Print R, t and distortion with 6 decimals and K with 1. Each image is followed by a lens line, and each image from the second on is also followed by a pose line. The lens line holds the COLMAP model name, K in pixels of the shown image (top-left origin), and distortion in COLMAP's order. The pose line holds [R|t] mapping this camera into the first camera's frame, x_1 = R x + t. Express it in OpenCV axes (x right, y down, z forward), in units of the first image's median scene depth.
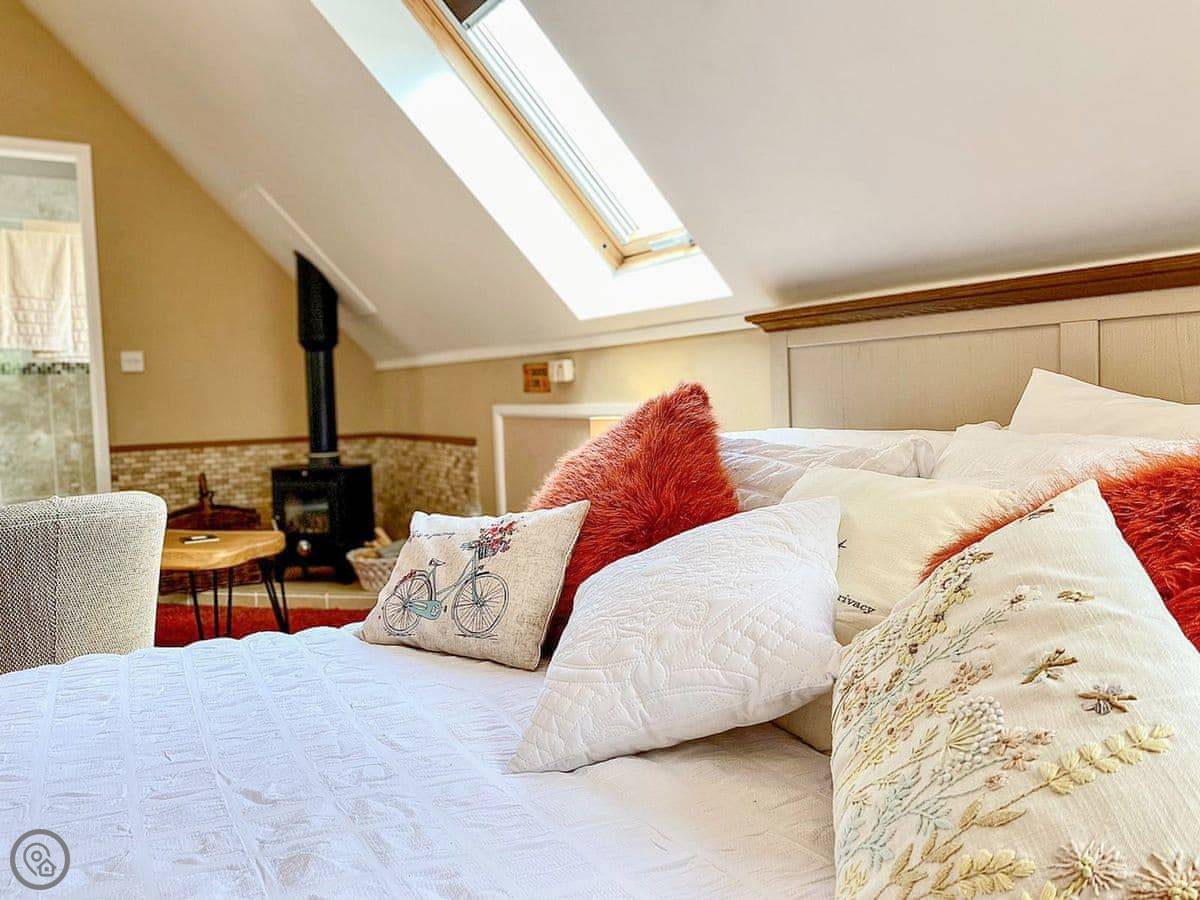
lens RADIAL K [[924.2, 0, 632.4], [0, 924.2, 443.9], [0, 0, 1]] dist [0.005952, 0.000425]
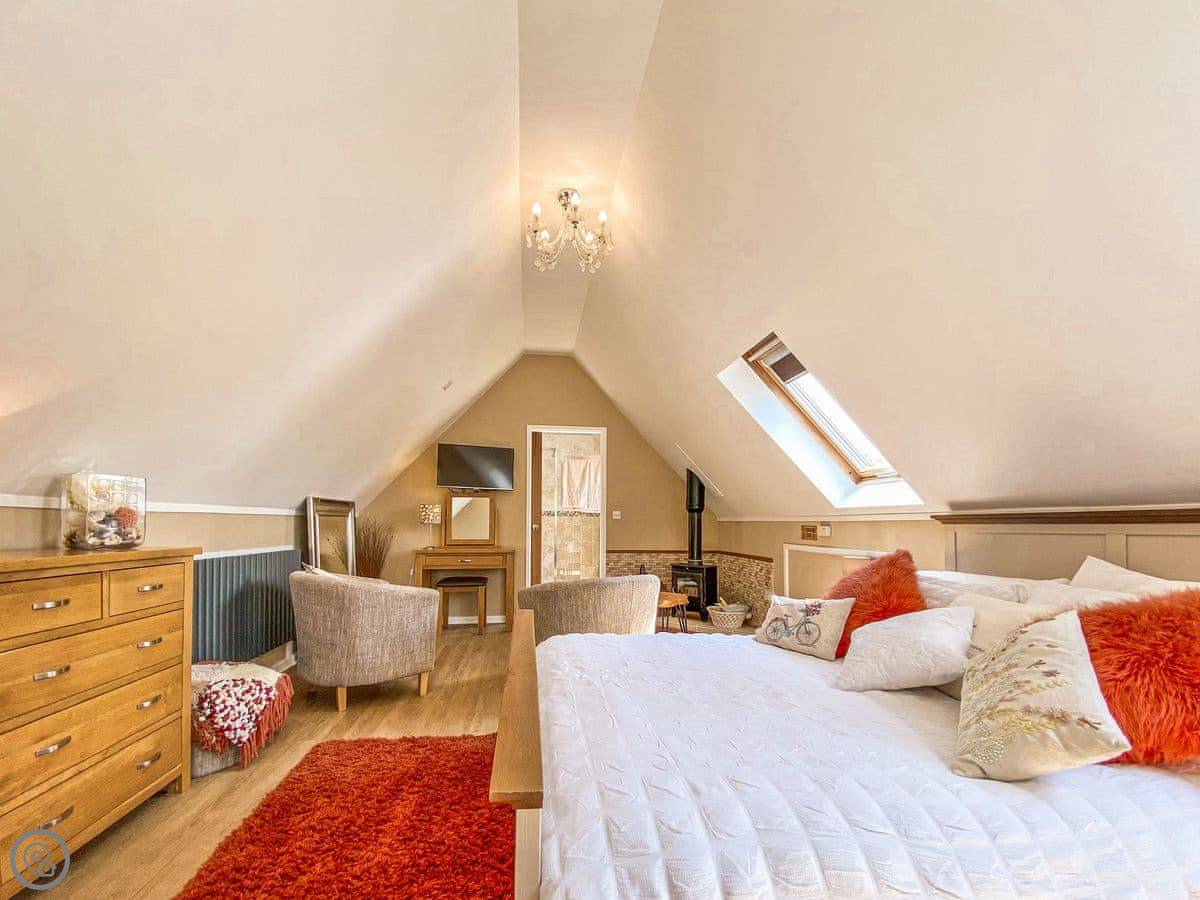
lens RADIAL K [[512.9, 0, 559.4], [0, 512.9, 499.2], [0, 0, 1]] dist [-0.043191, 0.000321]
pose [[0.871066, 0.018285, -0.490826, -0.053548], [-0.066126, 0.994575, -0.080302, -0.027096], [0.486695, 0.102404, 0.867549, -0.397639]]
